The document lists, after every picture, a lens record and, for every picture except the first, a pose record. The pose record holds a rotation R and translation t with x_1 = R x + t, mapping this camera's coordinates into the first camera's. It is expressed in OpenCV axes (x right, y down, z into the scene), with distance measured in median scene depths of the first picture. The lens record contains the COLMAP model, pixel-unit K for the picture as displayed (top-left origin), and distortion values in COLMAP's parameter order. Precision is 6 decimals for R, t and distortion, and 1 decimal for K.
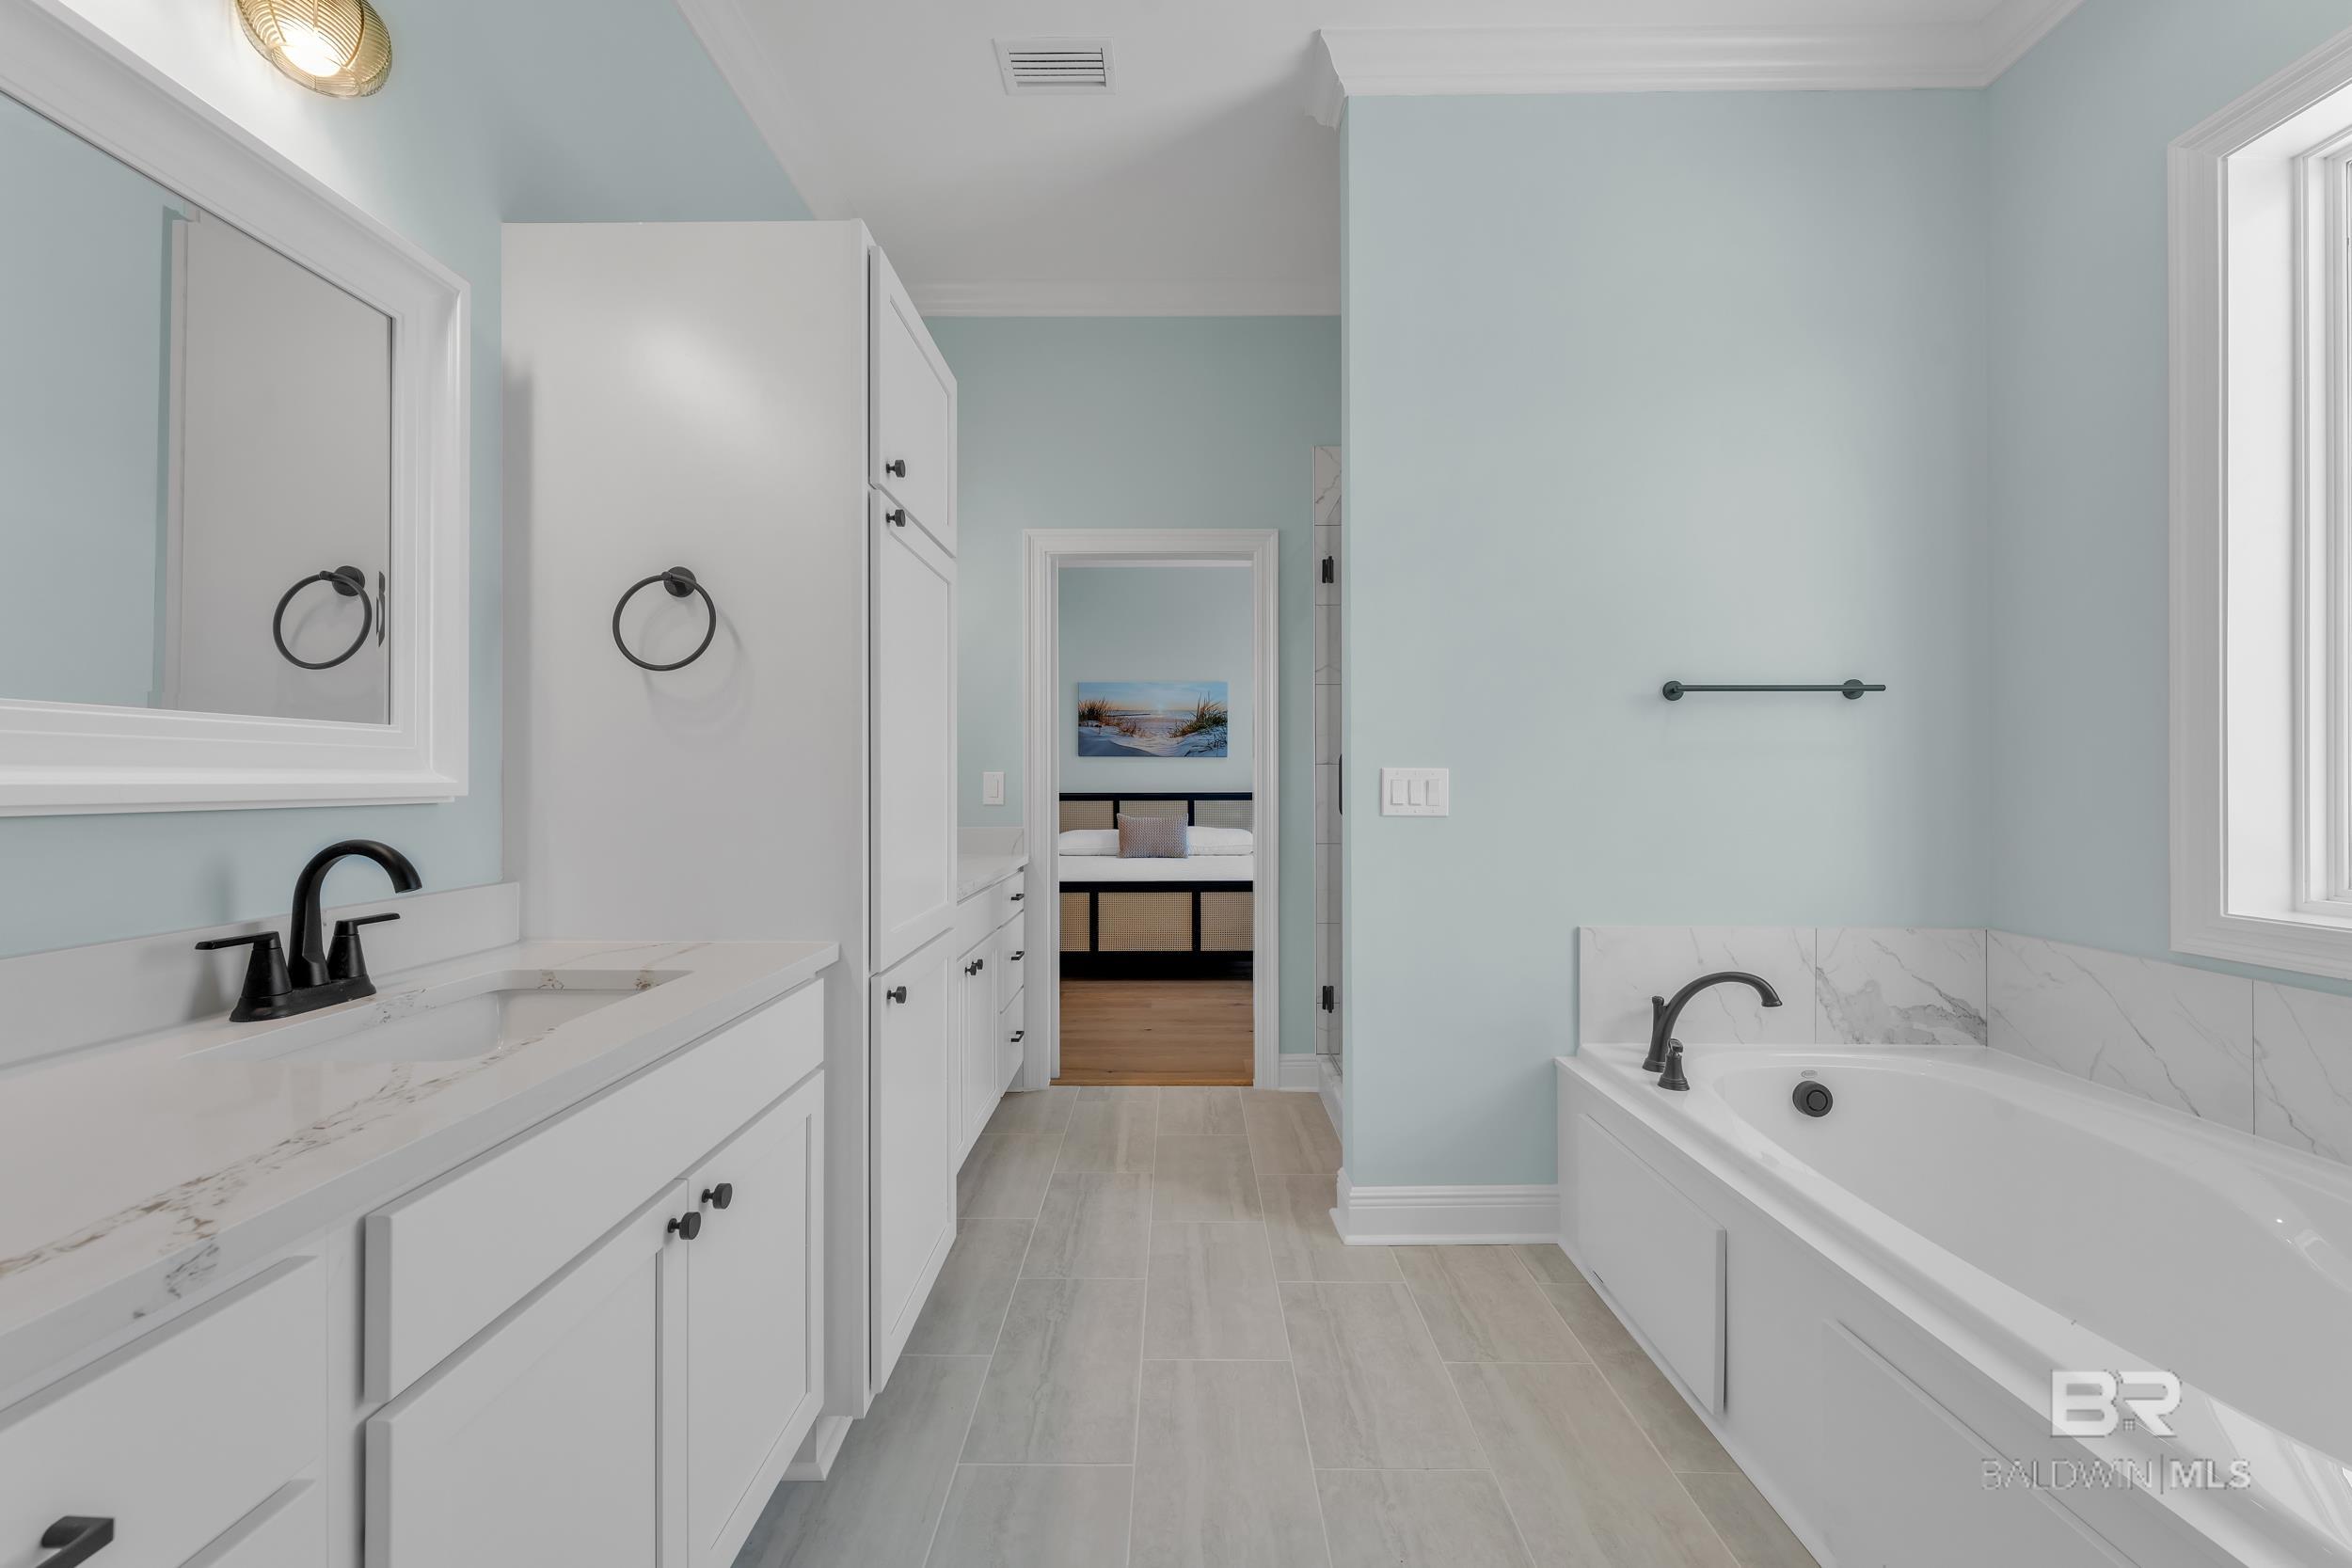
lens RADIAL K [[973.0, 0, 1176.0], [0, 973.0, 784.0], [0, 0, 1]] dist [-0.001908, -0.000131]
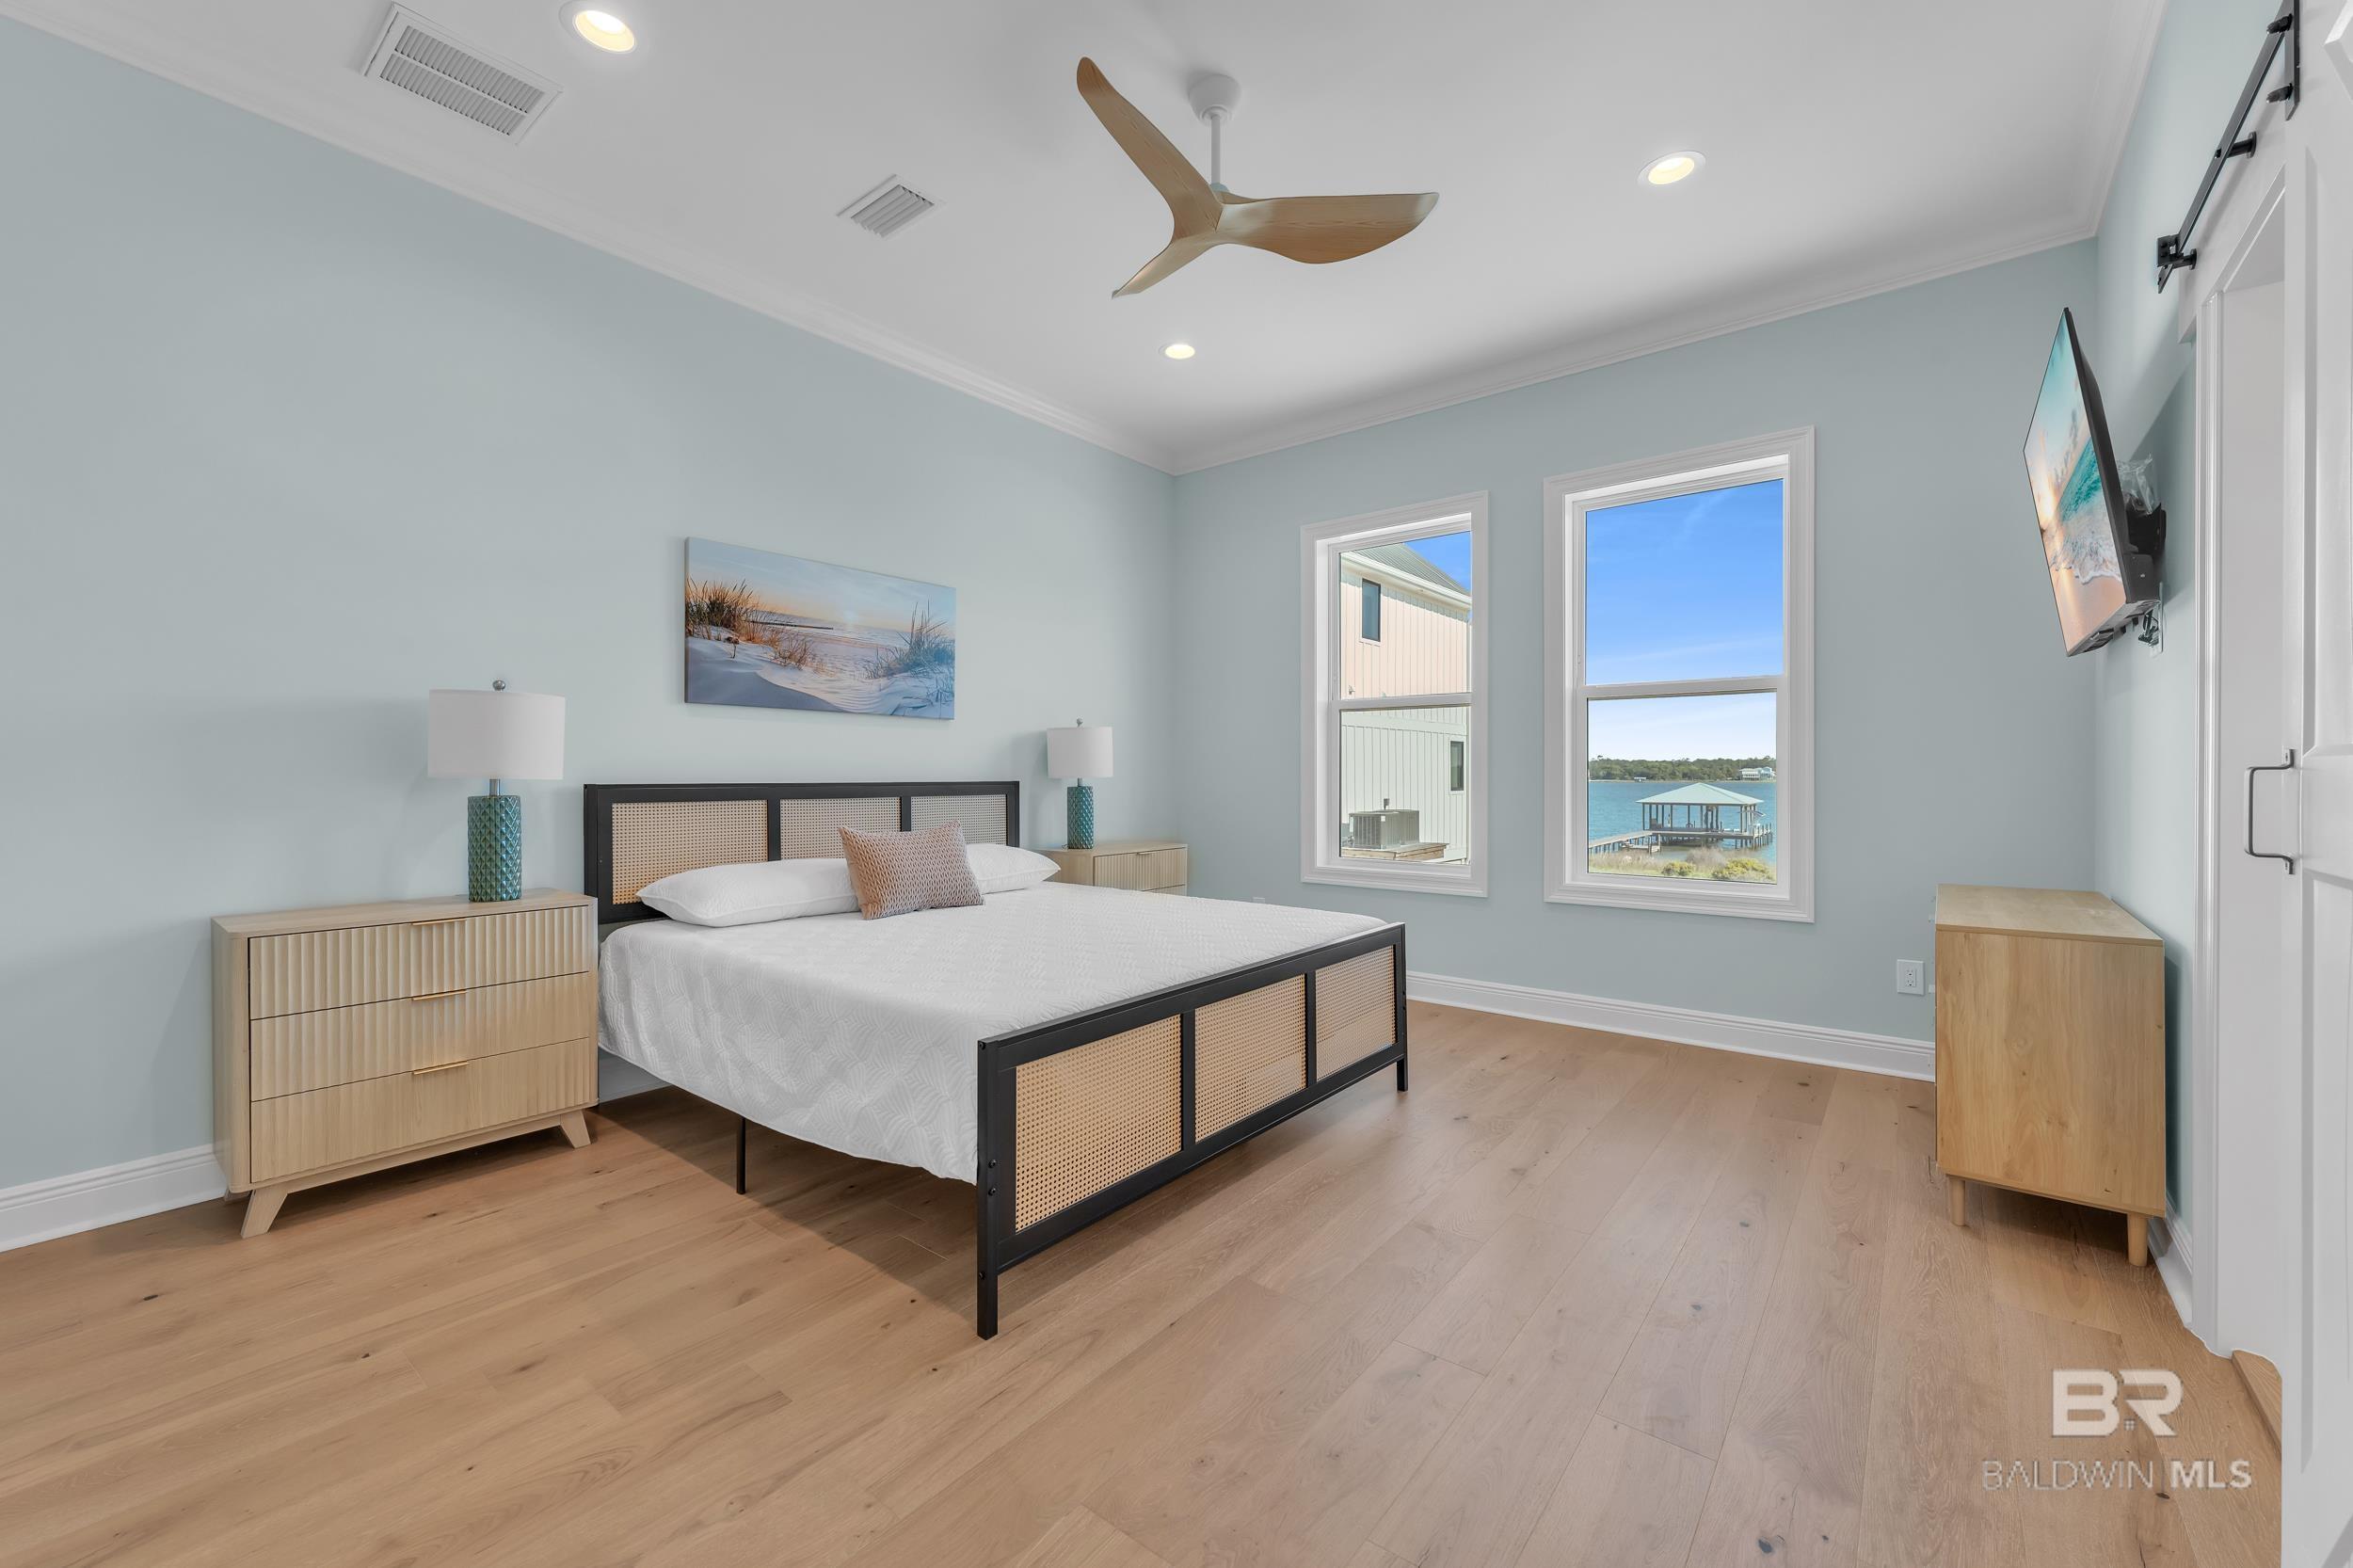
lens RADIAL K [[973.5, 0, 1176.5], [0, 973.5, 784.0], [0, 0, 1]] dist [-0.001908, -0.000131]
pose [[0.615343, -0.004478, 0.788247, -0.315913], [-0.000655, 0.999981, 0.006192, 0.006053], [-0.788259, -0.004327, 0.615328, 0.546401]]
